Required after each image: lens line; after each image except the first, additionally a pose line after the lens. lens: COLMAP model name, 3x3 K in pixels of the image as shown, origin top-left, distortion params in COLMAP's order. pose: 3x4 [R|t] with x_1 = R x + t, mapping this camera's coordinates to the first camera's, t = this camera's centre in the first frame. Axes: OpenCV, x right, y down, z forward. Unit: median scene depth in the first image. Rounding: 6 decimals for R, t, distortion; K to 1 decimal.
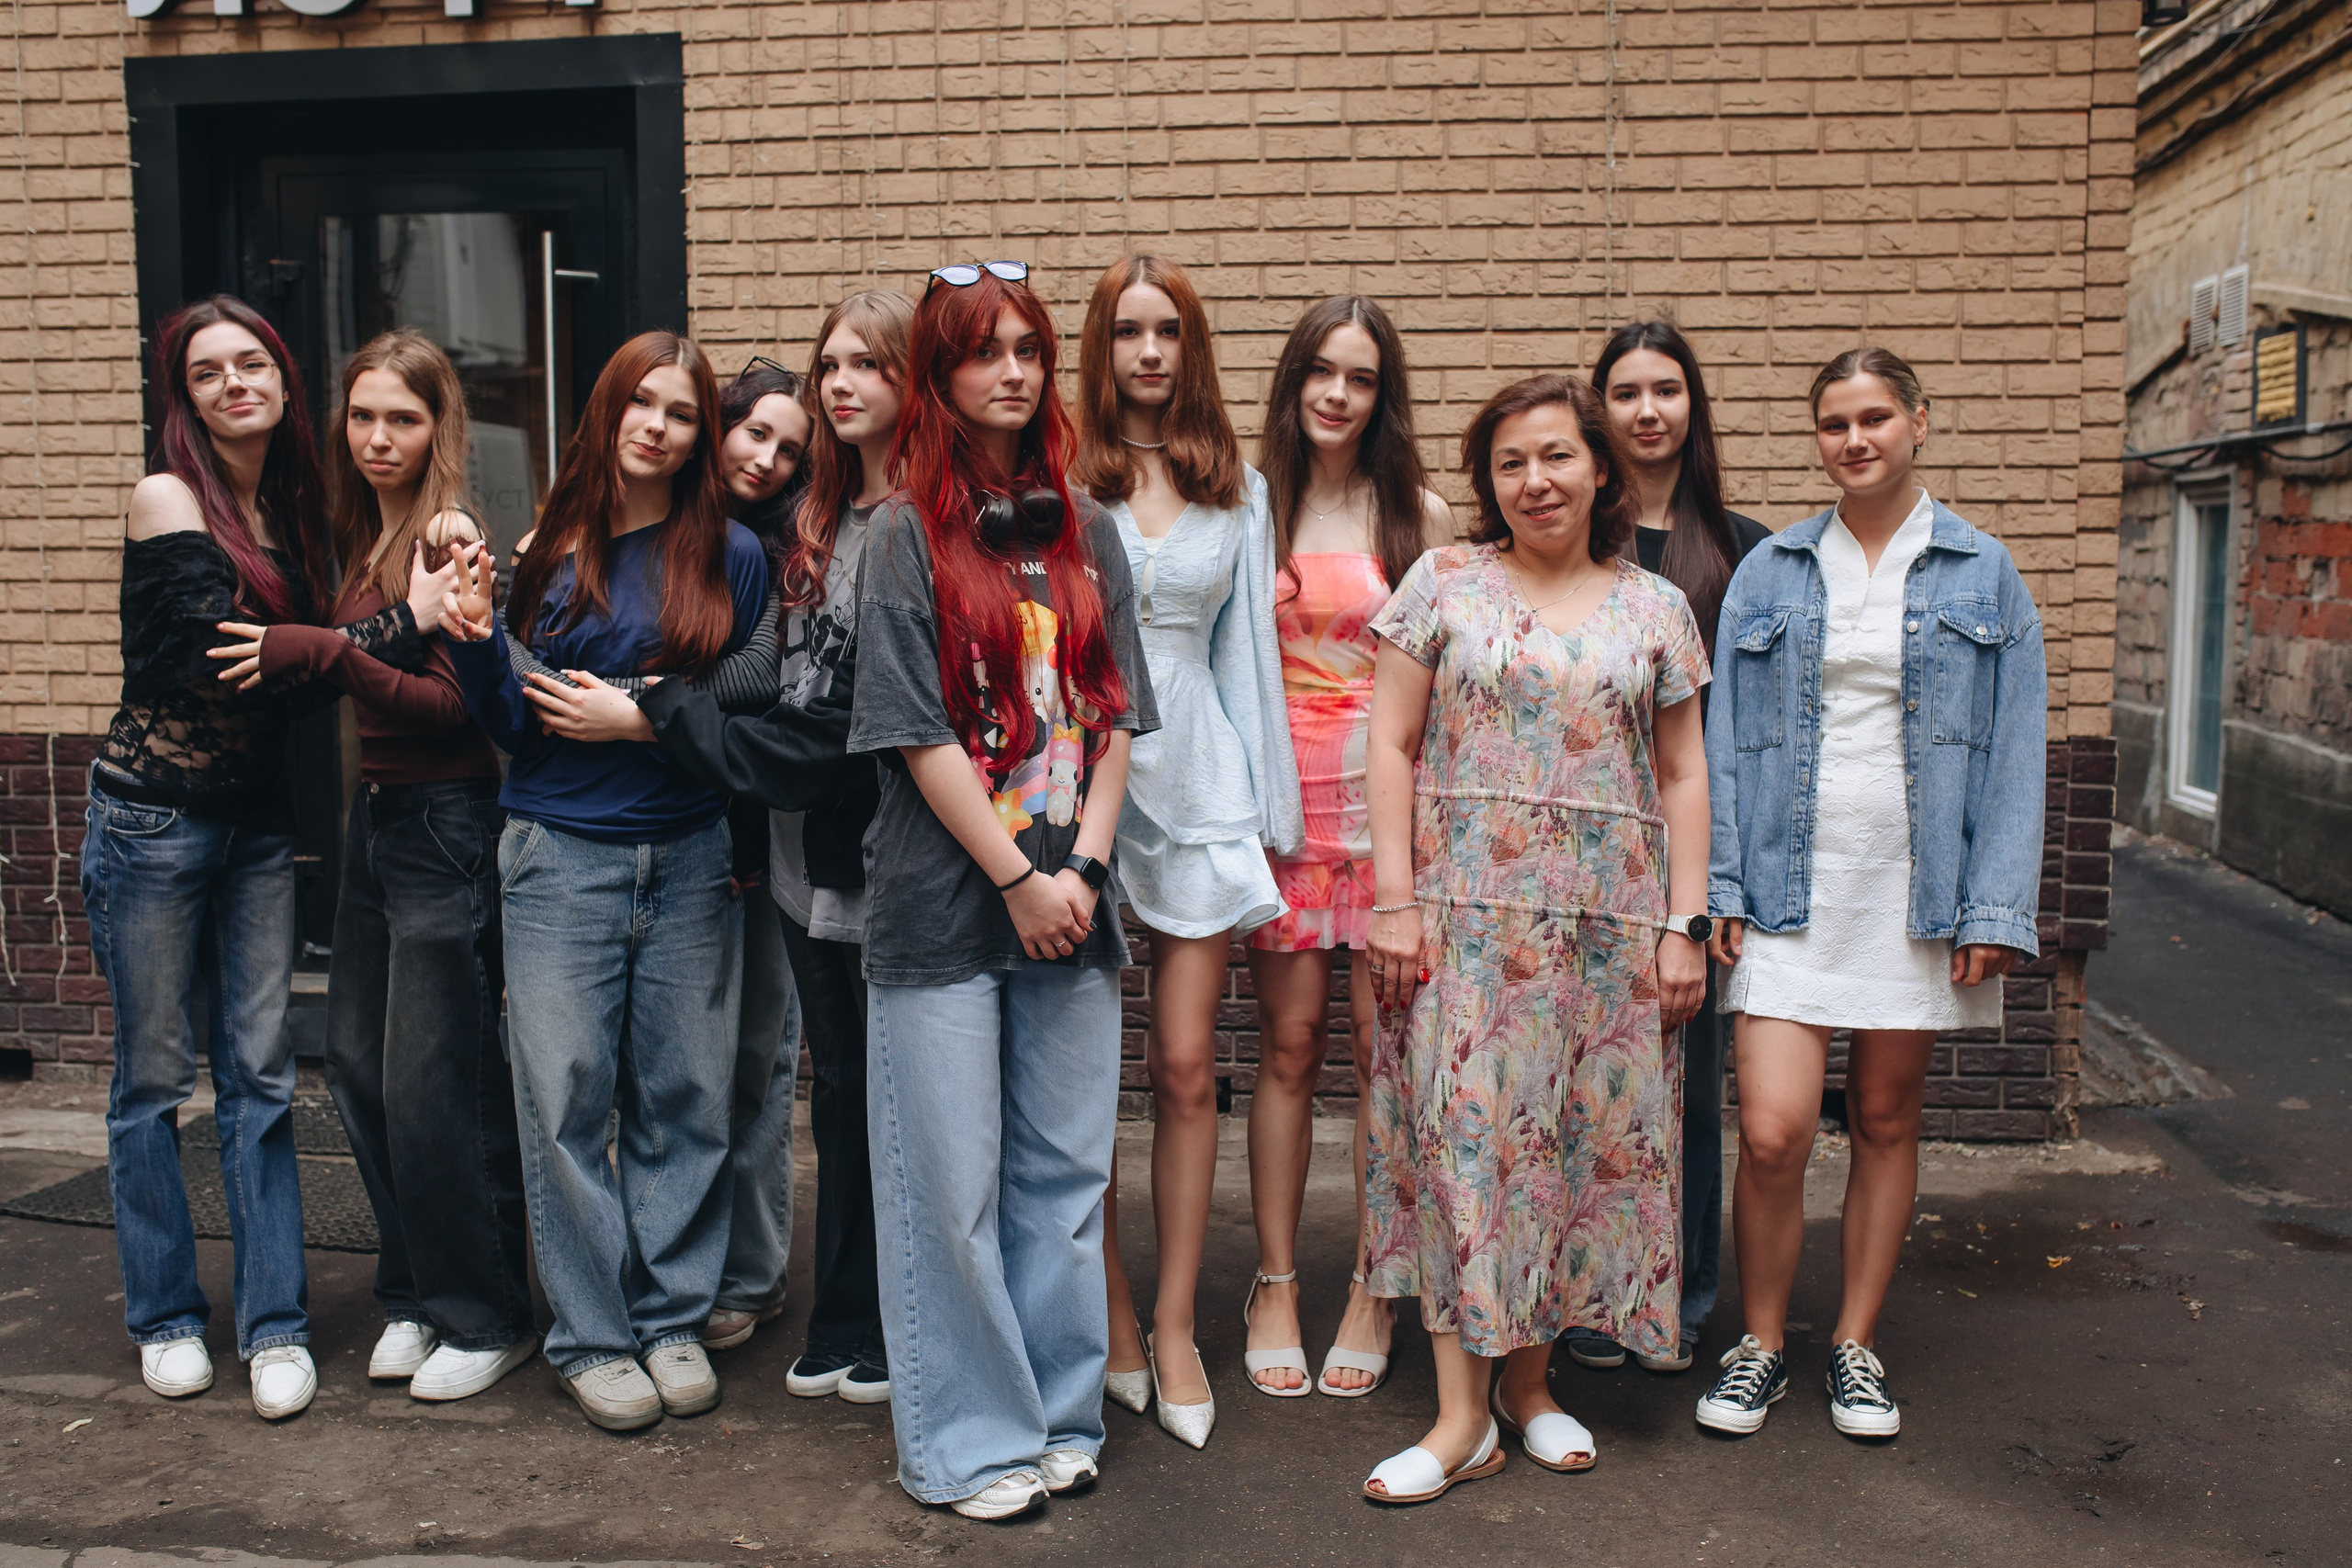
lens RADIAL K [[2247.0, 0, 1176.0], [0, 2247.0, 784.0], [0, 0, 1]] dist [-0.065544, 0.094300]
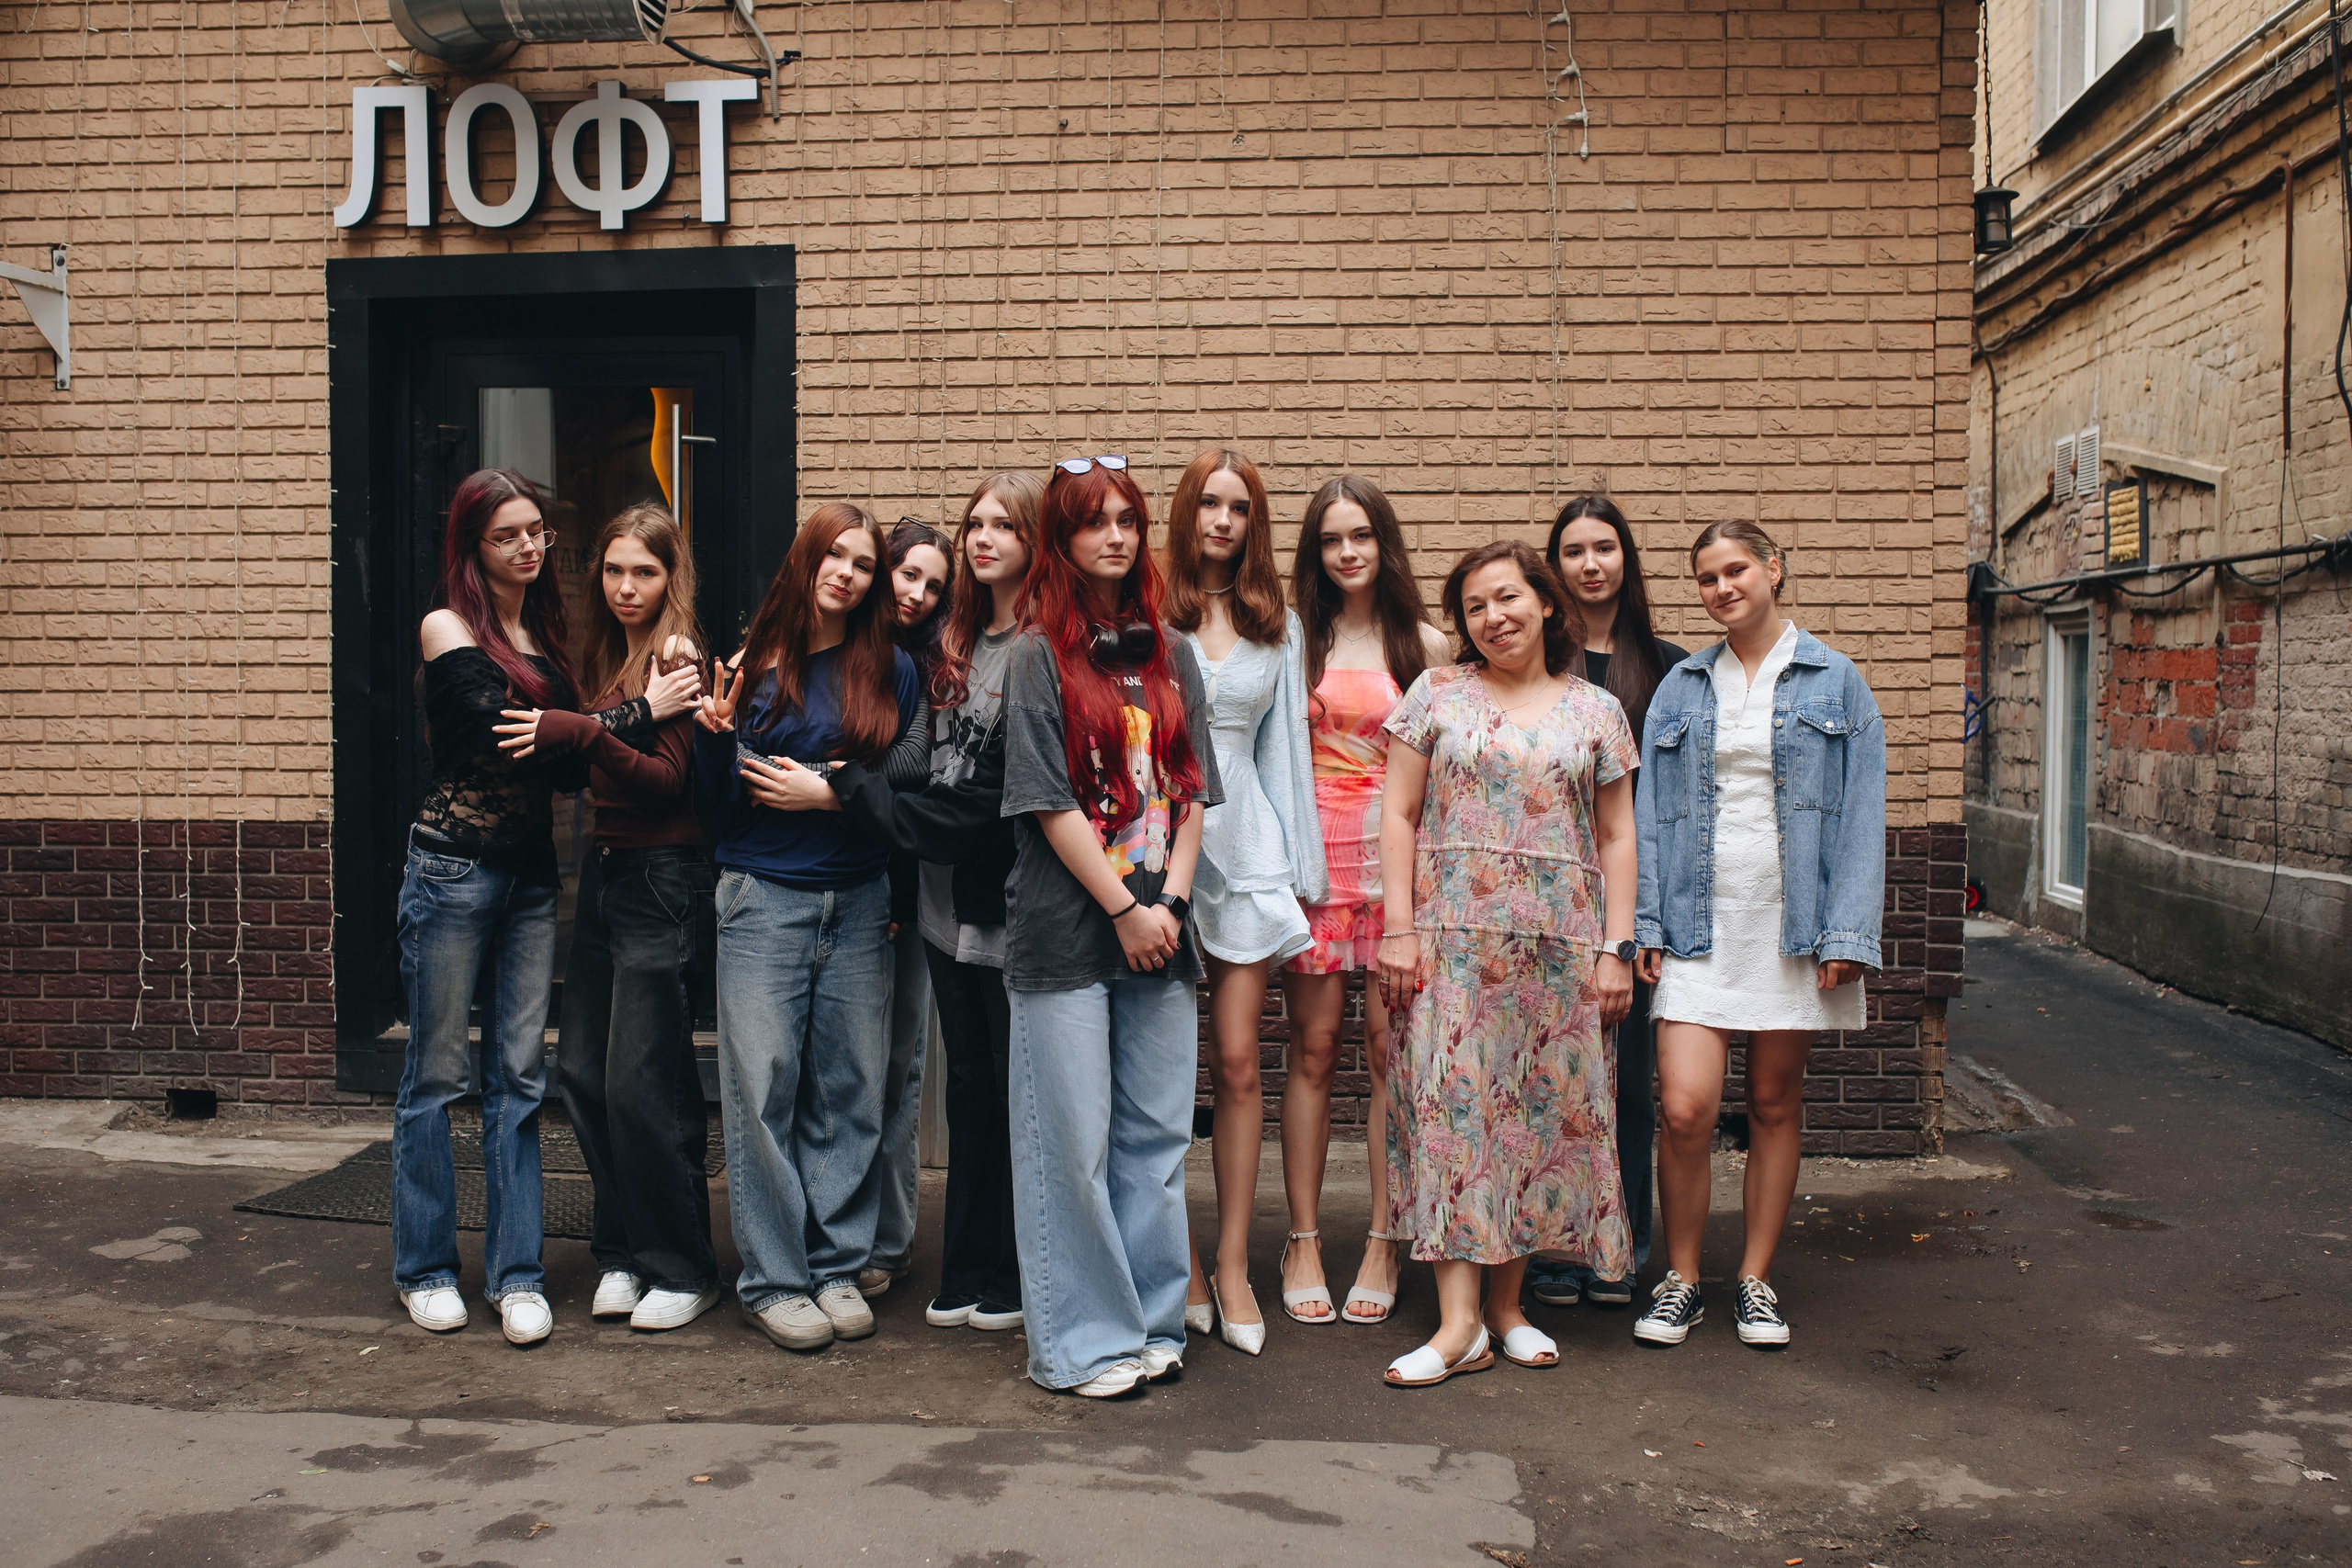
lens RADIAL K [[2247.0, 0, 1176.0], [0, 2247.0, 784.0], [0, 0, 1]] dist [-0.065544, 0.094300]
pose [[0.999509, 0.002105, 0.031276, -0.053863], [-0.000388, 0.998496, -0.054816, 0.025382], [-0.031345, 0.054777, 0.998007, -0.221039]]
